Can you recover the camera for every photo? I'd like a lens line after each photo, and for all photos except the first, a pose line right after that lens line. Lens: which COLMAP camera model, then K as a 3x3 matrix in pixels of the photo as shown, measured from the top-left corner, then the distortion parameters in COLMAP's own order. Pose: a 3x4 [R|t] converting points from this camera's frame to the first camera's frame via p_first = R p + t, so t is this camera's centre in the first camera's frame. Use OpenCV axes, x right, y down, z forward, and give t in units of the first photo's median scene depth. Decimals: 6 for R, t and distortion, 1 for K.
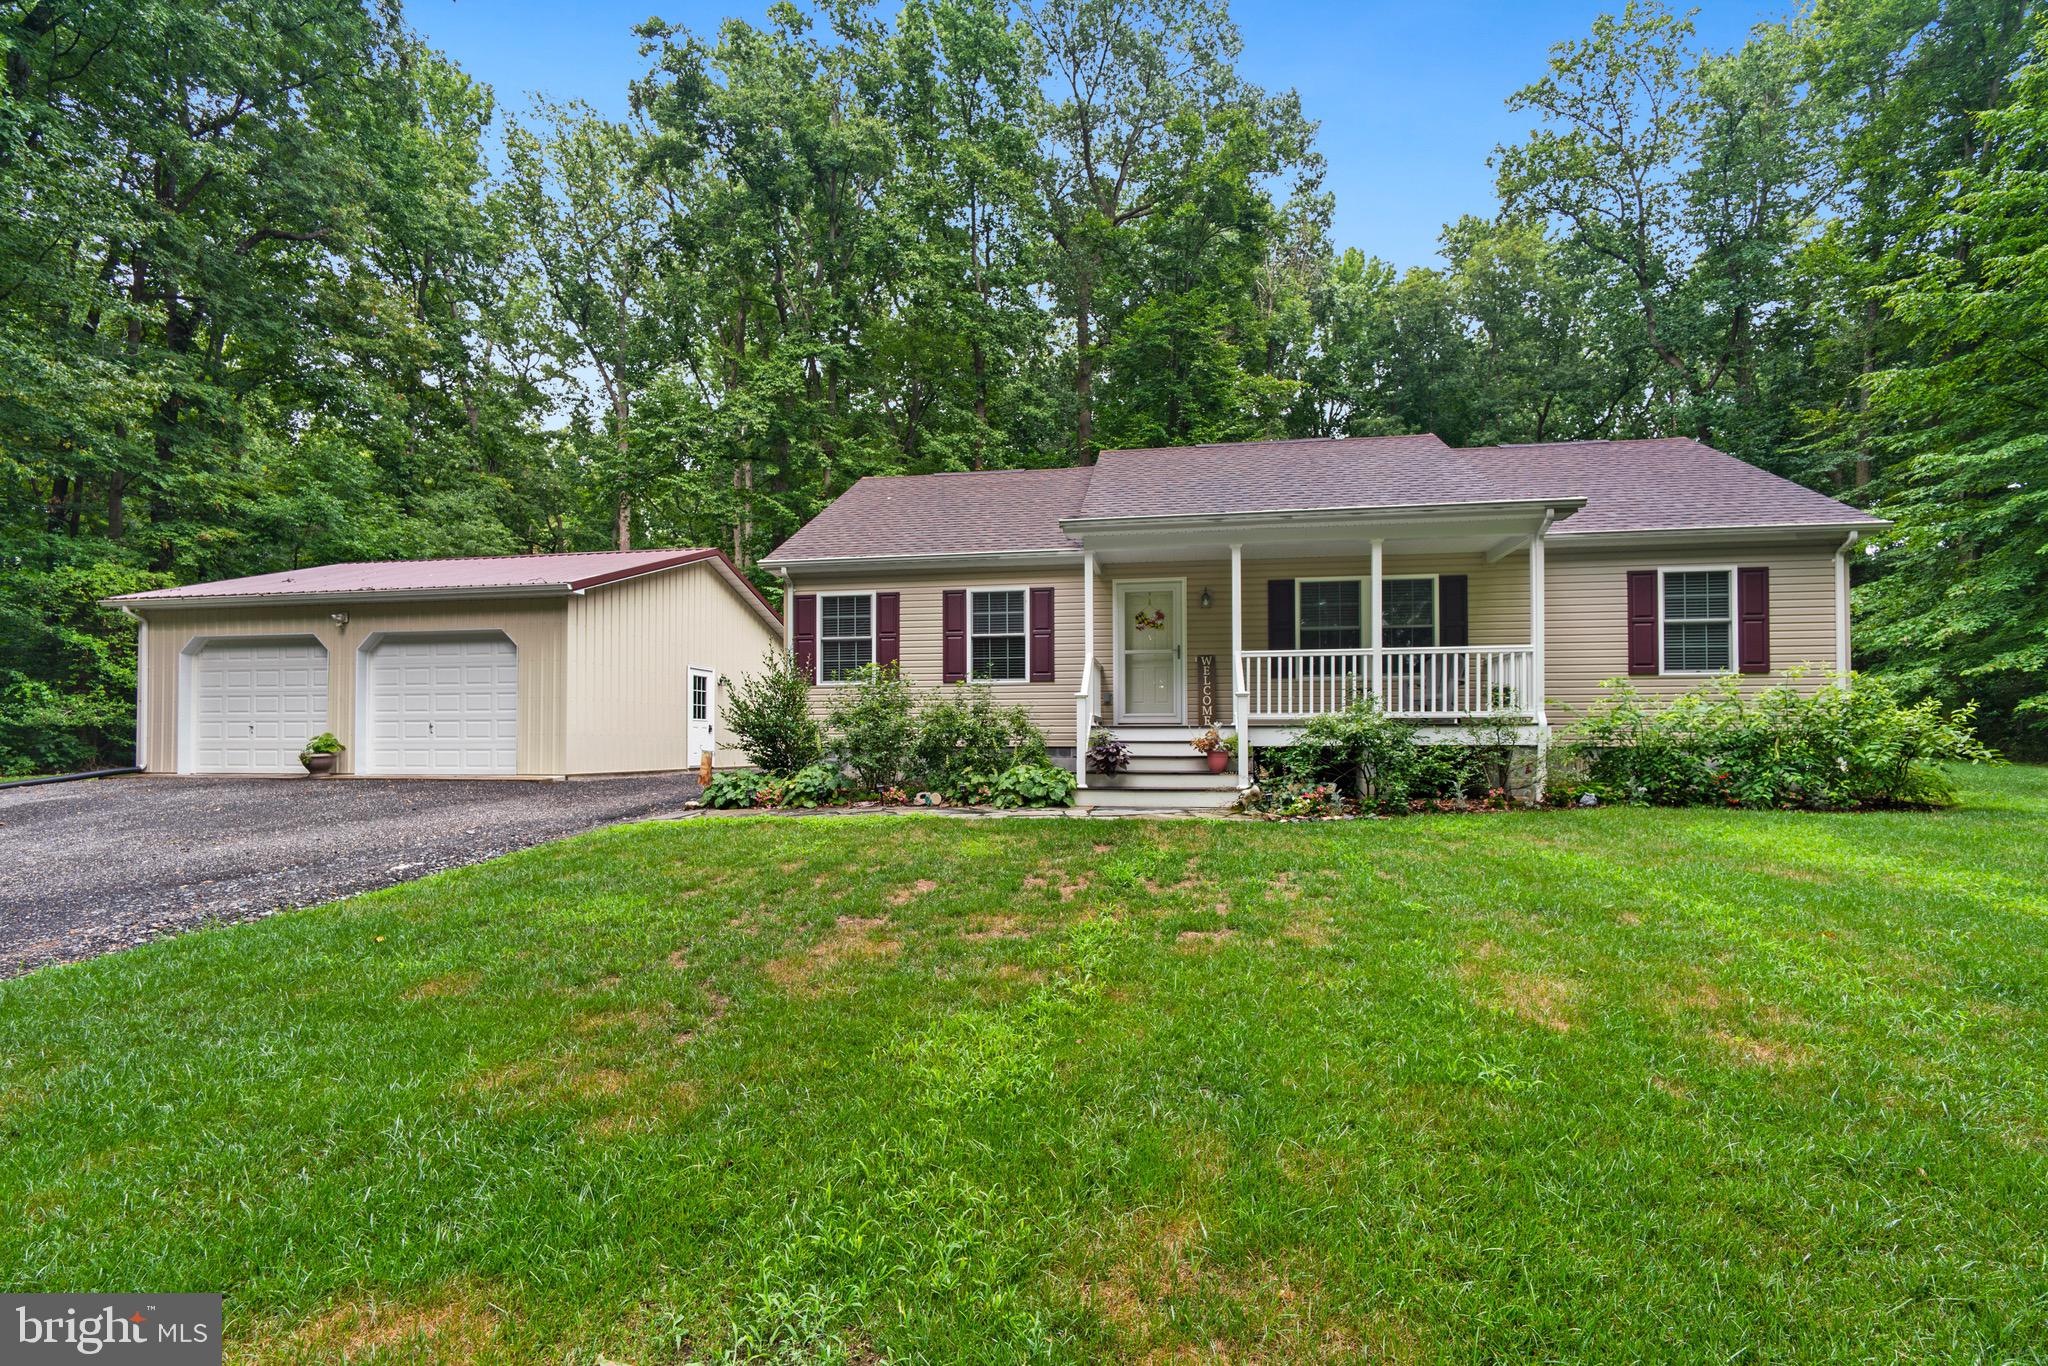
lens RADIAL K [[889.5, 0, 1034.9], [0, 889.5, 725.8], [0, 0, 1]] dist [-0.001158, 0.001001]
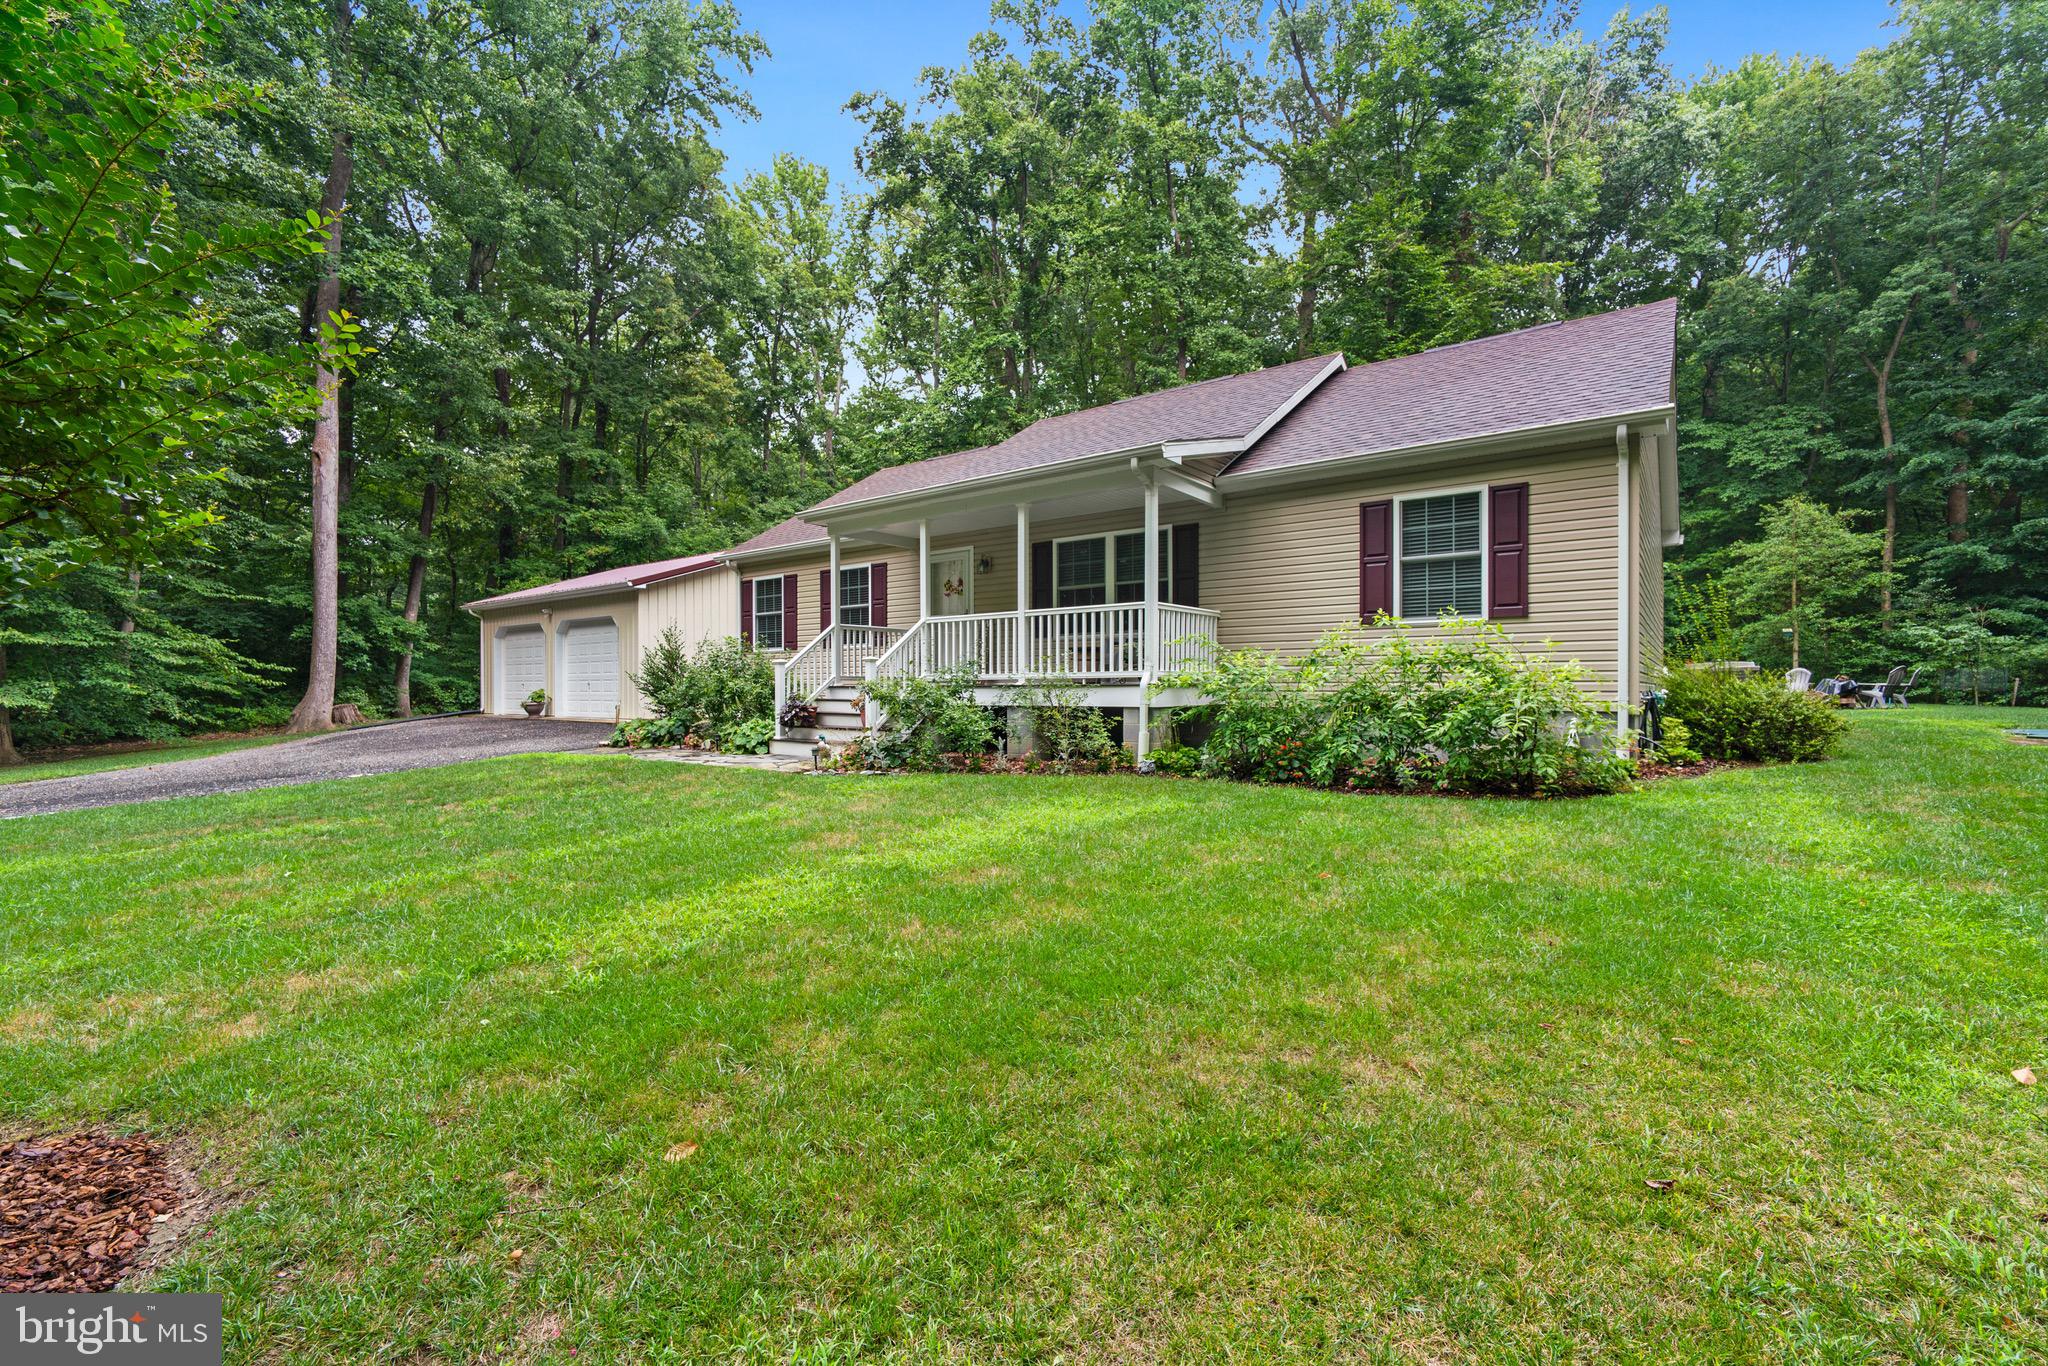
lens RADIAL K [[889.5, 0, 1034.1], [0, 889.5, 673.2], [0, 0, 1]] dist [-0.001158, 0.001001]
pose [[0.878727, -0.008807, -0.477243, 0.764677], [0.012435, 0.999913, 0.004444, -0.016654], [0.477162, -0.009839, 0.878760, 0.088831]]
